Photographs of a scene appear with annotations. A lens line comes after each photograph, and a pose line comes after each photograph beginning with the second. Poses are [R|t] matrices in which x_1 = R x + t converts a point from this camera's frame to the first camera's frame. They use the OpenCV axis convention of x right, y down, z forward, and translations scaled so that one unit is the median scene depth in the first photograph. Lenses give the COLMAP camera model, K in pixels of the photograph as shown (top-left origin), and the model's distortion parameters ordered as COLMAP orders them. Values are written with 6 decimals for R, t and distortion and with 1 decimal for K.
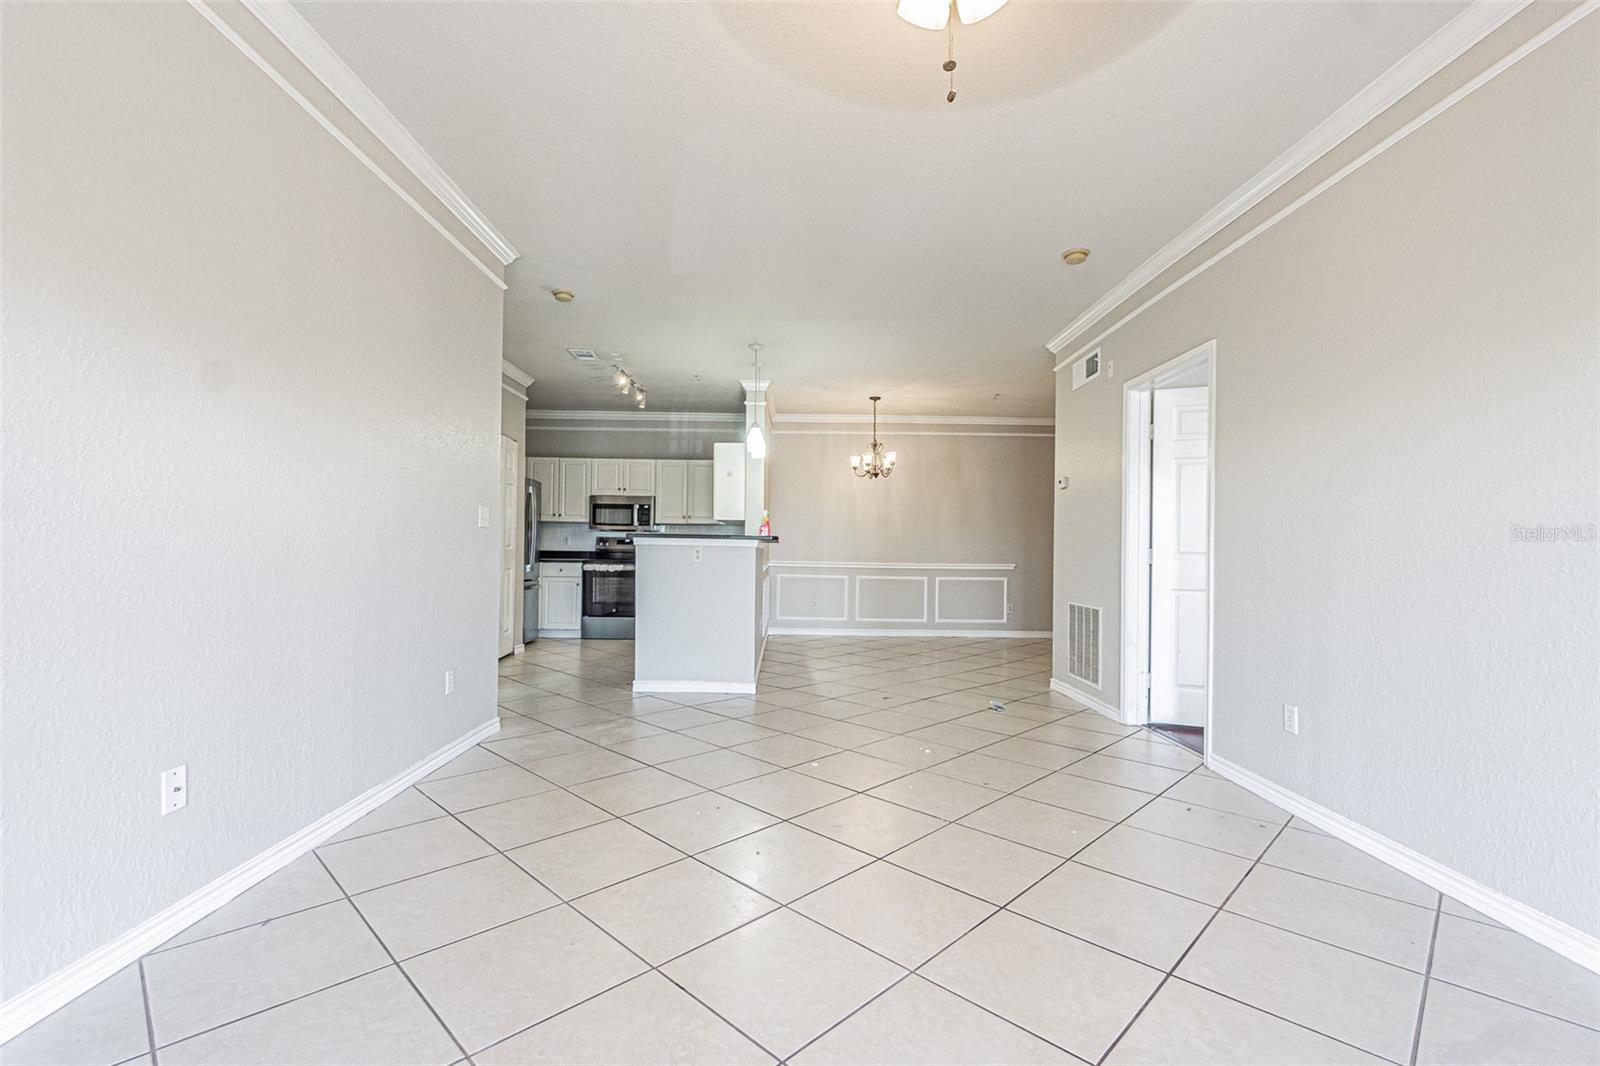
lens RADIAL K [[699.7, 0, 810.6], [0, 699.7, 545.2], [0, 0, 1]] dist [0.001180, 0.001008]
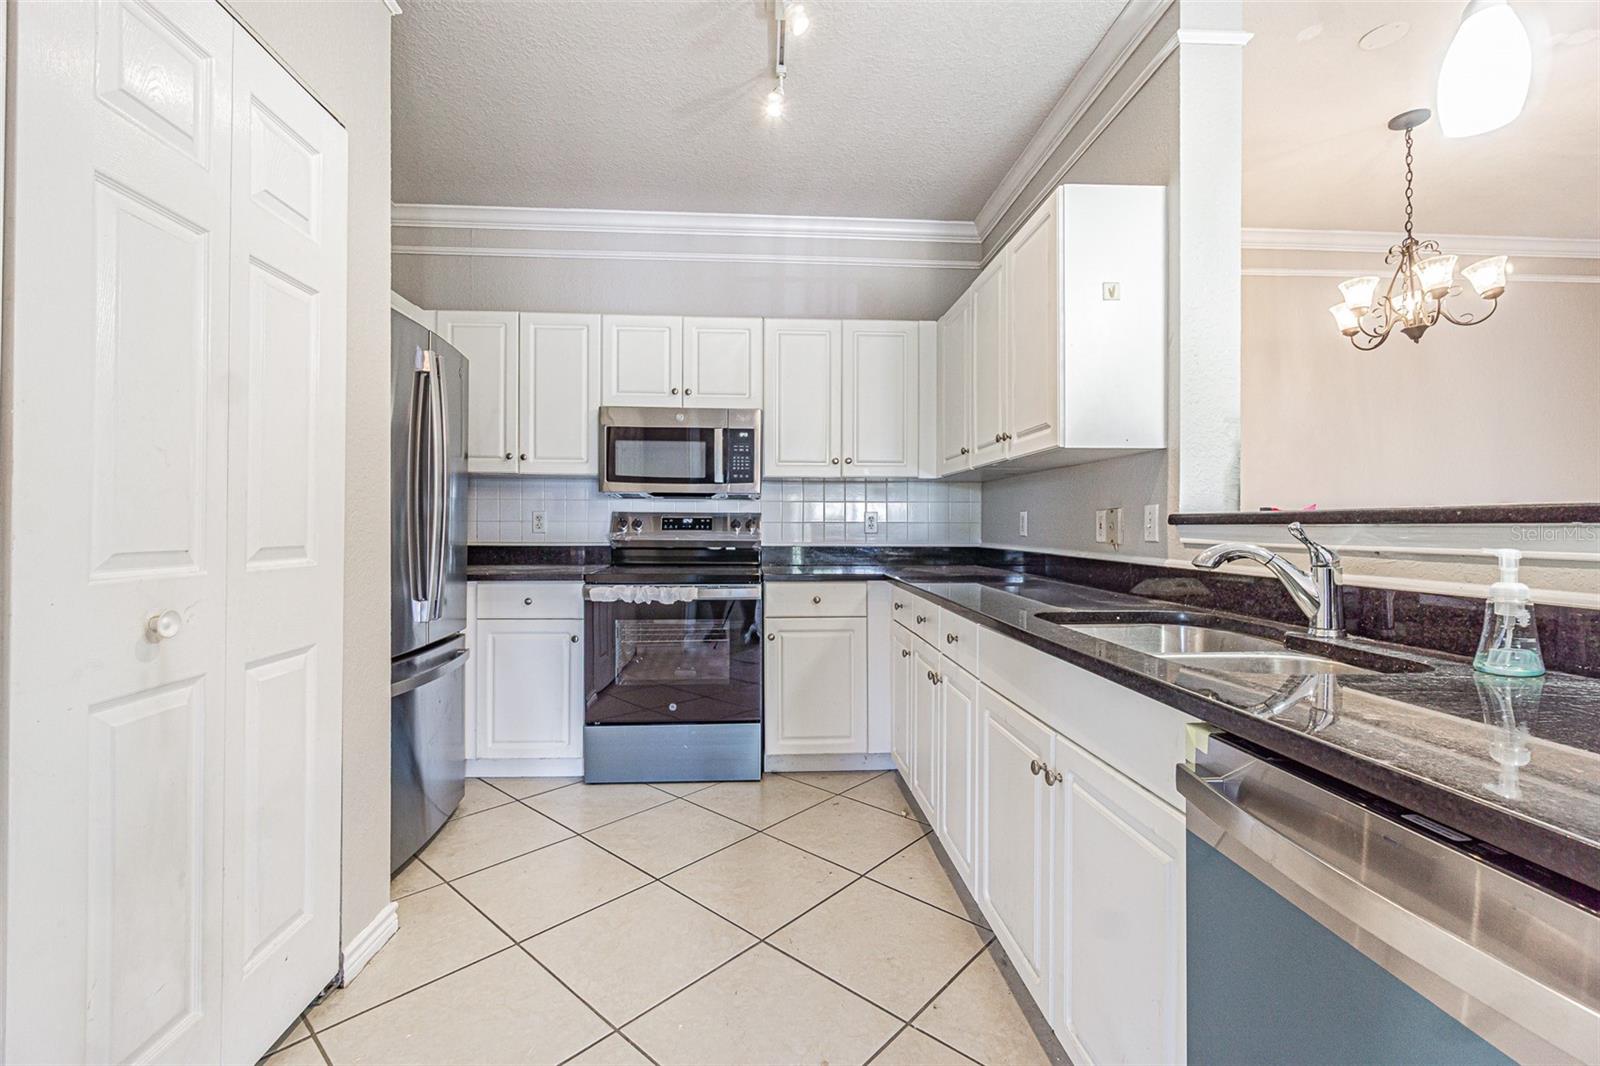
lens RADIAL K [[699.7, 0, 804.2], [0, 699.7, 528.6], [0, 0, 1]] dist [0.001180, 0.001008]
pose [[0.998961, -0.009341, 0.044611, -0.219108], [0.009005, 0.999930, 0.007734, -0.004719], [-0.044680, -0.007324, 0.998974, 0.603997]]
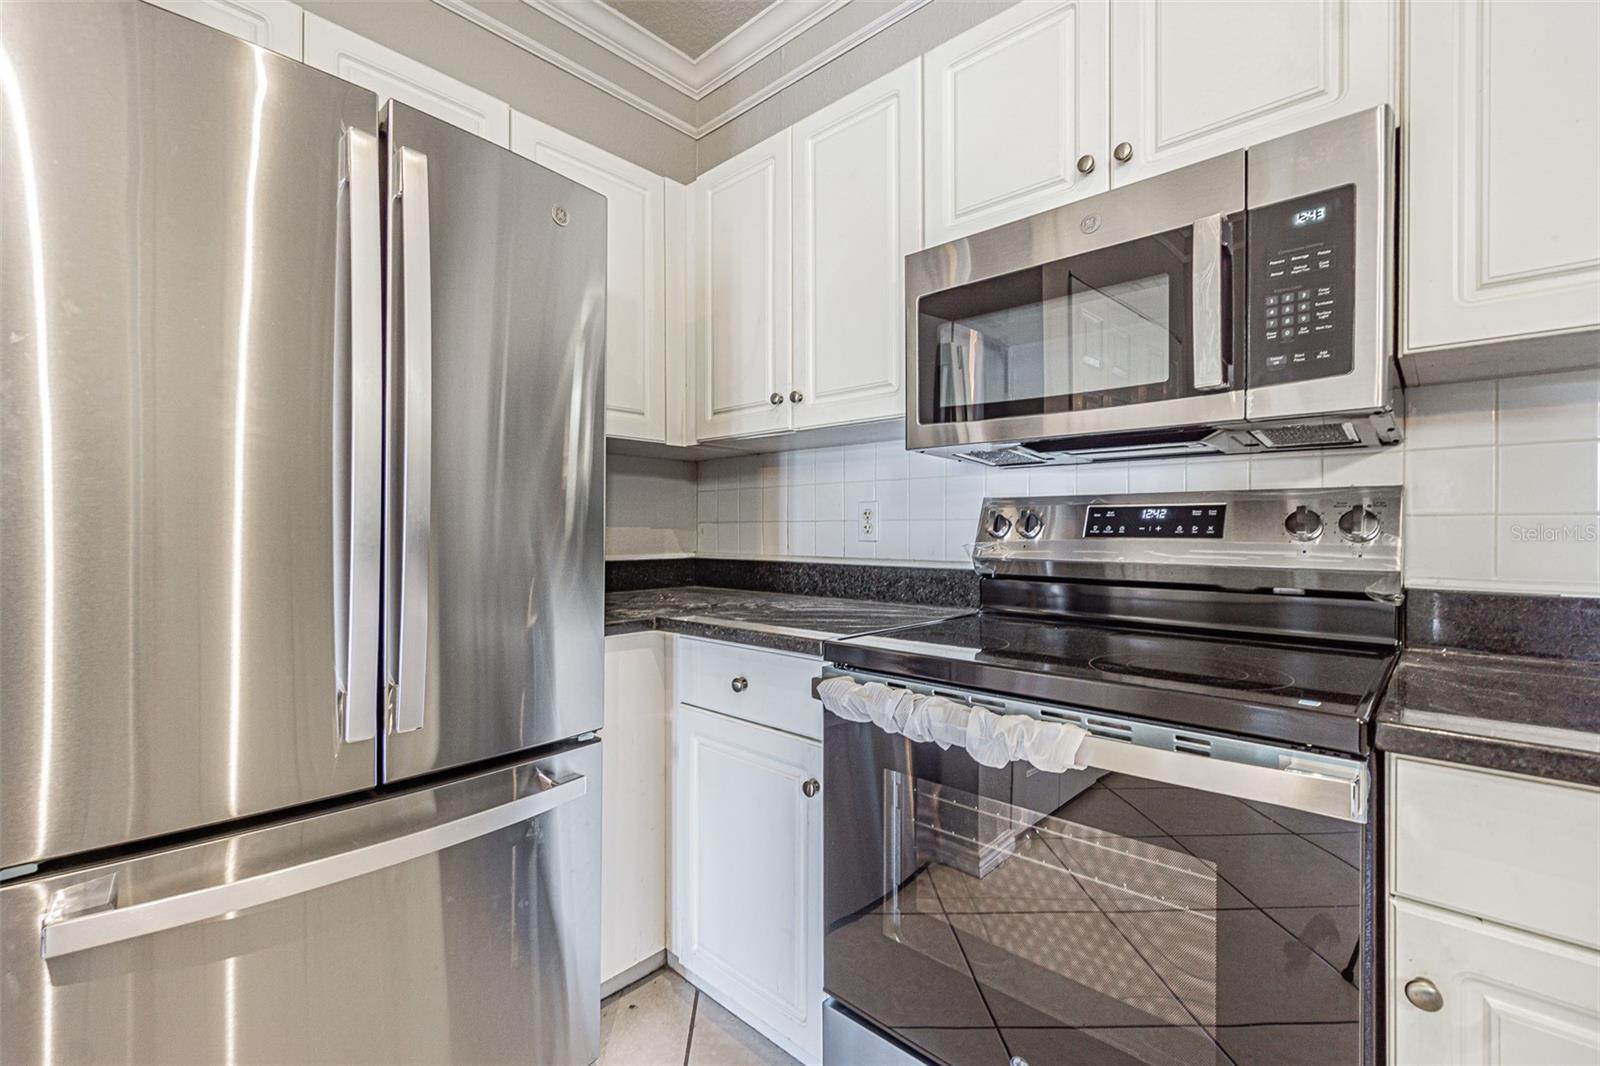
lens RADIAL K [[699.7, 0, 790.8], [0, 699.7, 533.2], [0, 0, 1]] dist [0.001180, 0.001008]
pose [[0.700439, -0.009922, -0.713643, -0.212822], [0.011908, 0.999927, -0.002215, -0.002740], [0.713613, -0.006947, 0.700506, 0.857038]]
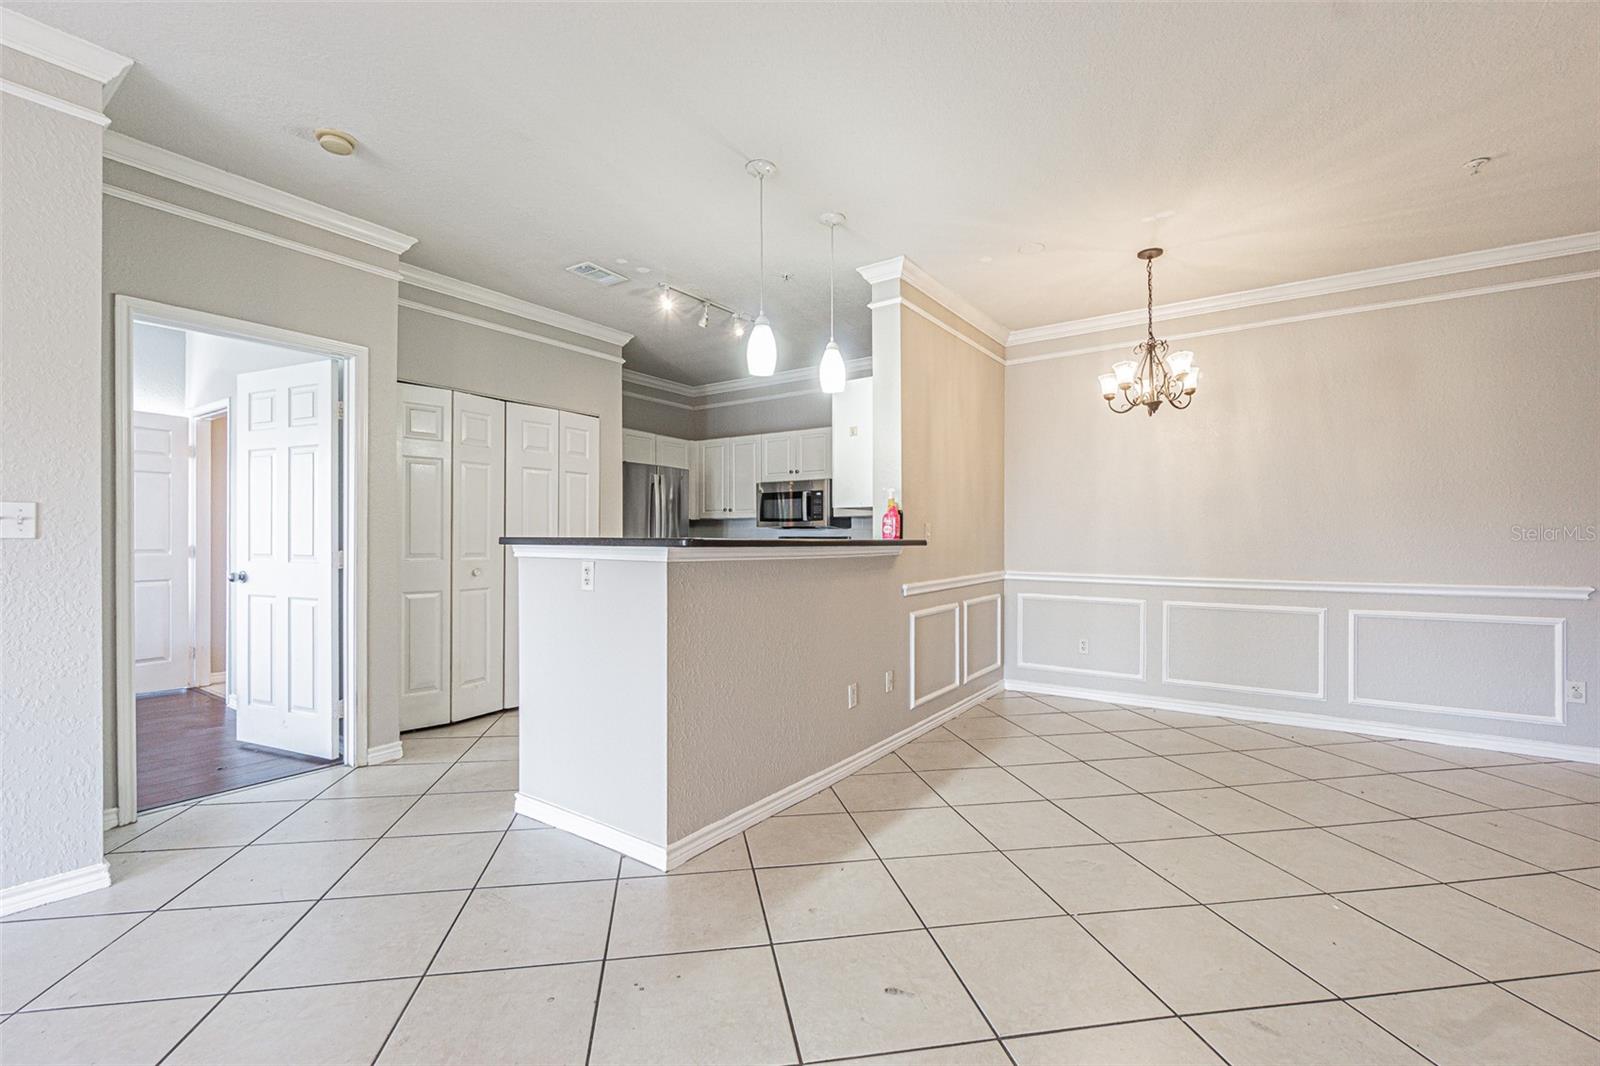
lens RADIAL K [[699.7, 0, 796.7], [0, 699.7, 542.1], [0, 0, 1]] dist [0.001180, 0.001008]
pose [[0.805539, -0.010792, -0.592445, 0.169587], [0.013346, 0.999911, -0.000068, -0.005867], [0.592393, -0.007852, 0.805611, 0.411108]]
